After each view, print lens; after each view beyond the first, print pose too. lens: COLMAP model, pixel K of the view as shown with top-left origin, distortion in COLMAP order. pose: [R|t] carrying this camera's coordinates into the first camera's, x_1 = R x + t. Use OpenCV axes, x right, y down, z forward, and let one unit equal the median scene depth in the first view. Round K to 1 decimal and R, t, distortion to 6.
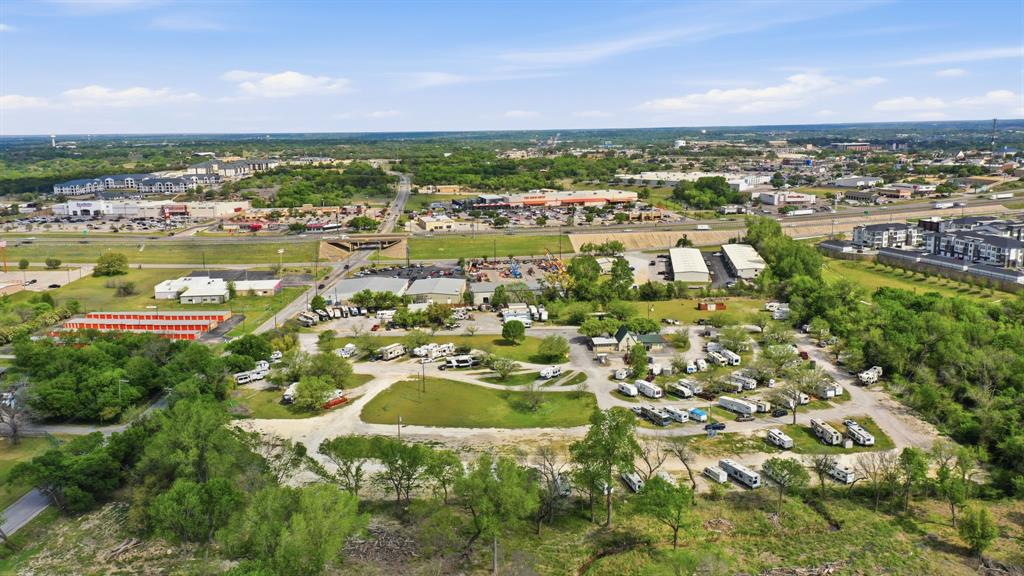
lens RADIAL K [[794.8, 0, 512.0], [0, 794.8, 288.0], [0, 0, 1]] dist [0.000341, -0.000890]
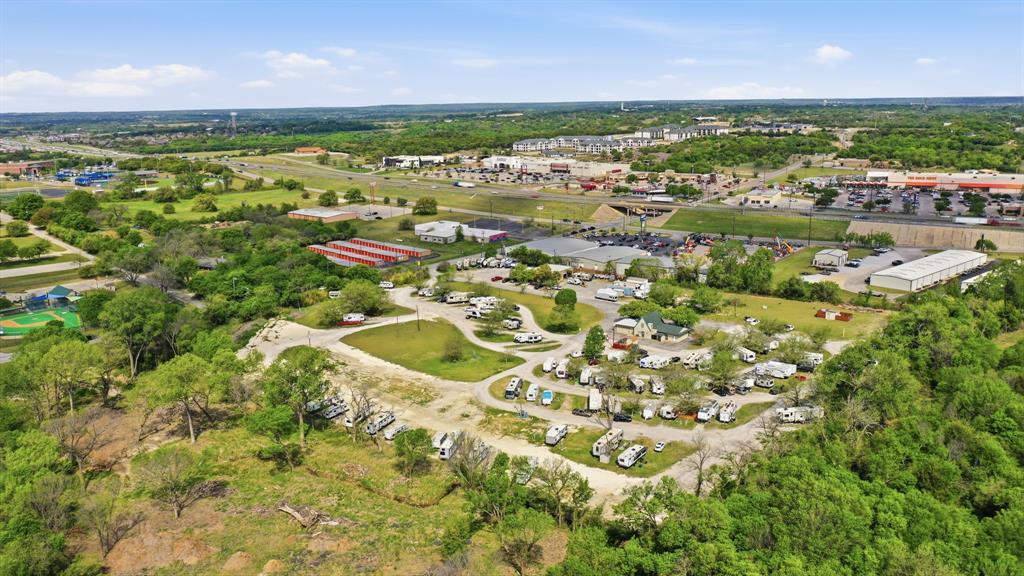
lens RADIAL K [[794.8, 0, 512.0], [0, 794.8, 288.0], [0, 0, 1]] dist [0.000341, -0.000890]
pose [[0.765133, 0.152621, -0.625522, 0.599364], [-0.125770, 0.988213, 0.087272, -0.041288], [0.631469, 0.011897, 0.775310, 0.157044]]
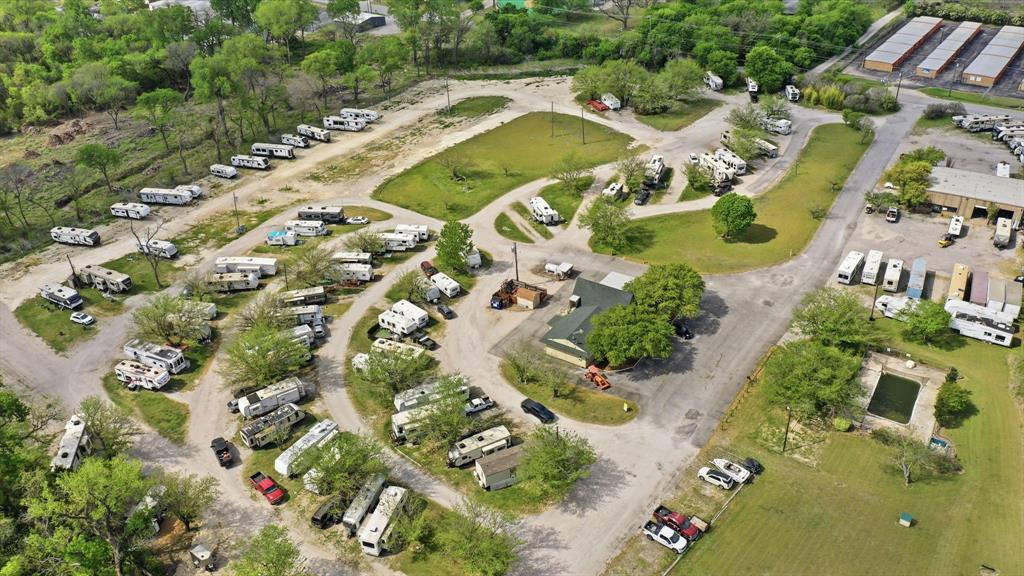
lens RADIAL K [[794.8, 0, 512.0], [0, 794.8, 288.0], [0, 0, 1]] dist [0.000341, -0.000890]
pose [[-0.575780, 0.463567, -0.673486, 0.479498], [-0.123507, 0.764963, 0.632121, -0.231297], [0.808223, 0.447143, -0.383197, 1.122097]]
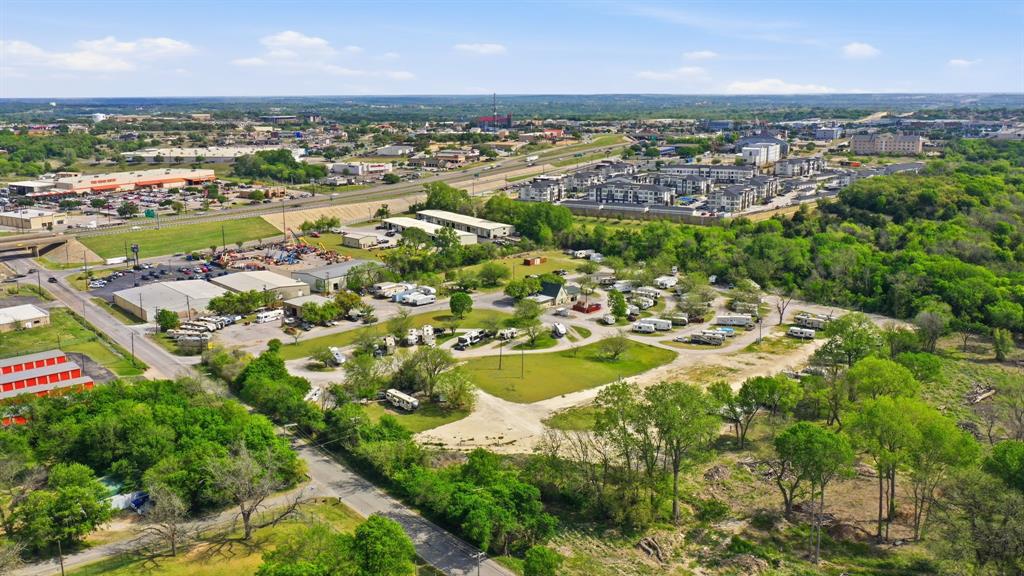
lens RADIAL K [[837.5, 0, 512.0], [0, 837.5, 288.0], [0, 0, 1]] dist [-0.010590, -0.003802]
pose [[0.725492, -0.142231, 0.673373, -0.645637], [0.128124, 0.989220, 0.070905, -0.030039], [-0.676199, 0.034834, 0.735895, 0.208885]]
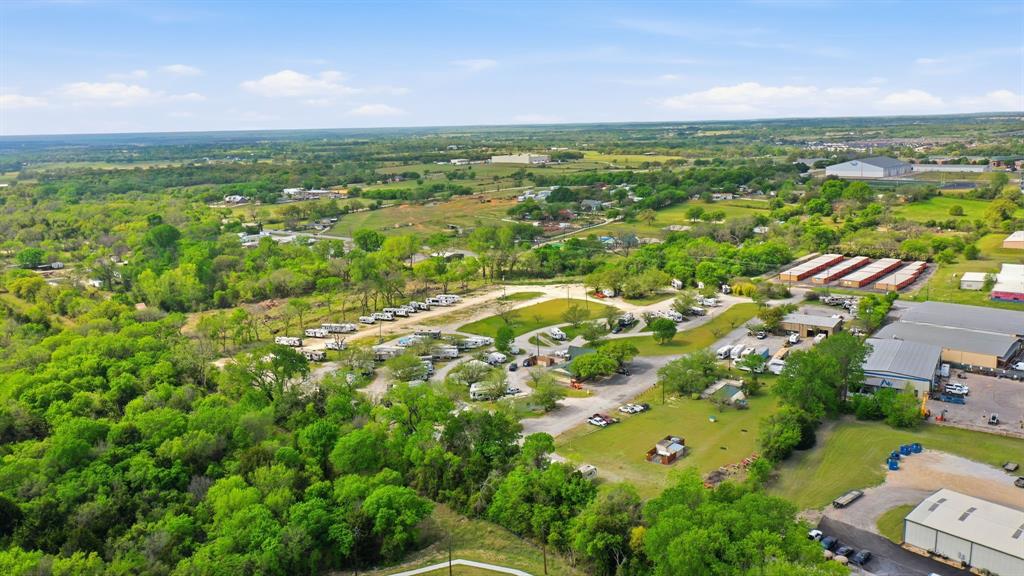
lens RADIAL K [[801.7, 0, 512.0], [0, 801.7, 288.0], [0, 0, 1]] dist [-0.006024, -0.002010]
pose [[-0.633183, 0.194029, -0.749287, 0.825869], [-0.111776, 0.934999, 0.336575, -0.293669], [0.765888, 0.296866, -0.570338, 1.405521]]
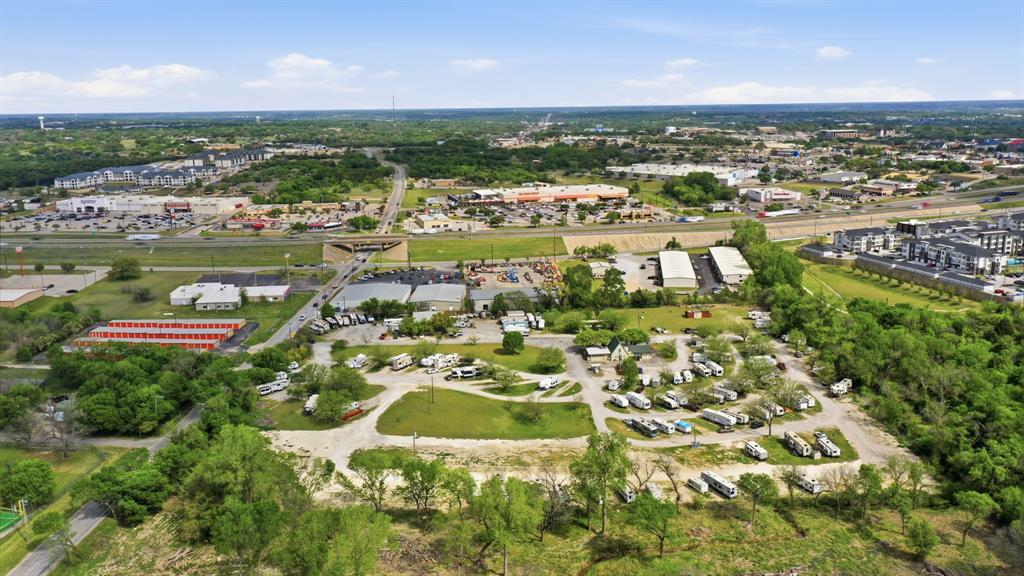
lens RADIAL K [[794.9, 0, 512.0], [0, 794.9, 288.0], [0, 0, 1]] dist [0.003271, -0.000527]
pose [[0.999925, 0.000197, 0.012251, -0.013232], [-0.000513, 0.999666, 0.025827, -0.046182], [-0.012242, -0.025831, 0.999591, -0.072571]]
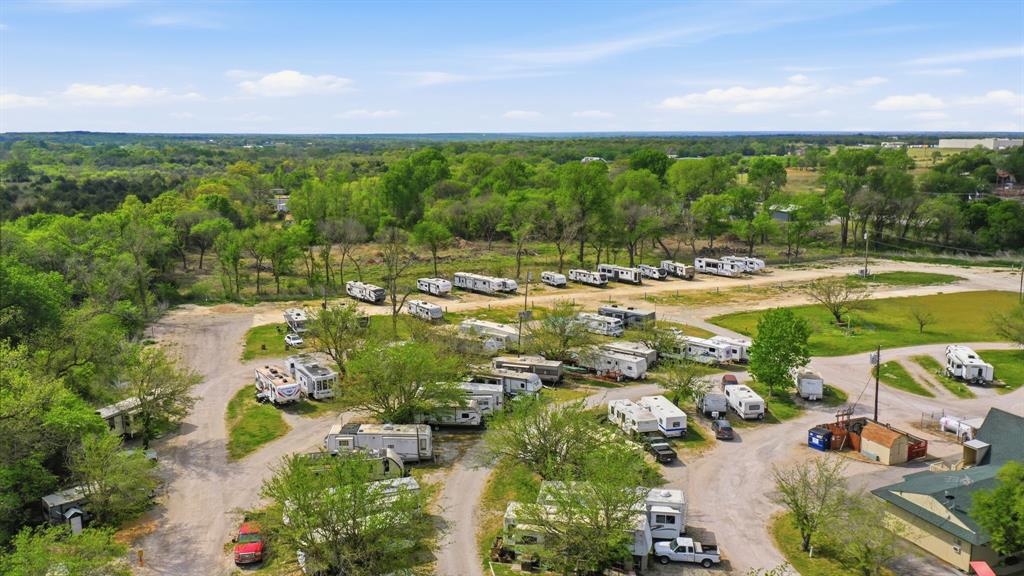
lens RADIAL K [[801.7, 0, 512.0], [0, 801.7, 288.0], [0, 0, 1]] dist [-0.006024, -0.002010]
pose [[-0.935428, 0.091100, -0.341577, 0.344805], [-0.046206, 0.926430, 0.373621, -0.057586], [0.350484, 0.365279, -0.862399, 1.109031]]
